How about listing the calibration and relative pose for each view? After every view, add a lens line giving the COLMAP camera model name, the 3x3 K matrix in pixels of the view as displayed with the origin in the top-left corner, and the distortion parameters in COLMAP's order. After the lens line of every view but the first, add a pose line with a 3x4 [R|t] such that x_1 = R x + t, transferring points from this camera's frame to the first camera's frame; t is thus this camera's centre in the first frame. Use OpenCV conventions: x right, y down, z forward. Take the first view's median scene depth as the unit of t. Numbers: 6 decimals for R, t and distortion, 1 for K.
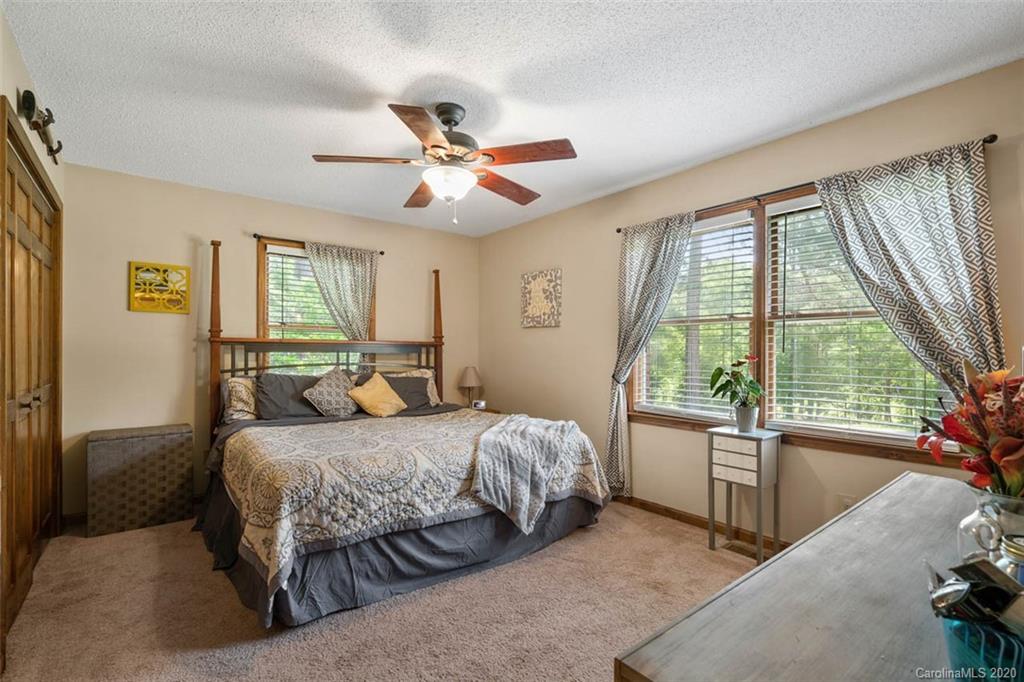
lens RADIAL K [[472.6, 0, 513.6], [0, 472.6, 349.5], [0, 0, 1]] dist [-0.000067, 0.000492]
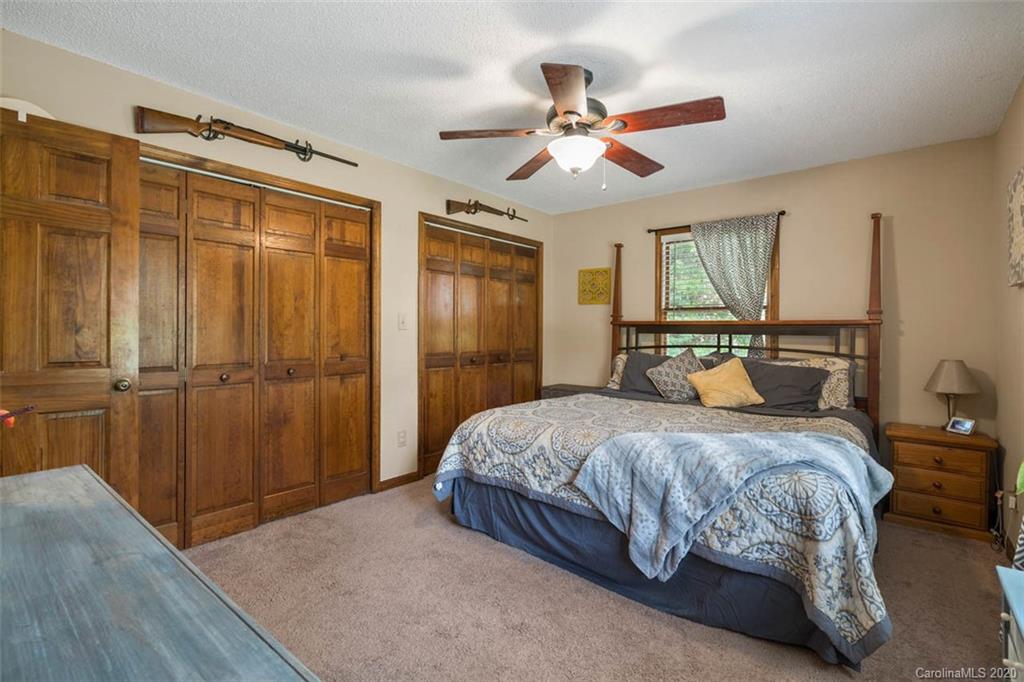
lens RADIAL K [[472.6, 0, 514.1], [0, 472.6, 331.9], [0, 0, 1]] dist [-0.000067, 0.000492]
pose [[0.217367, 0.001270, -0.976089, 0.708750], [-0.003977, 0.999992, 0.000416, 0.004737], [0.976082, 0.003792, 0.217371, 0.626857]]
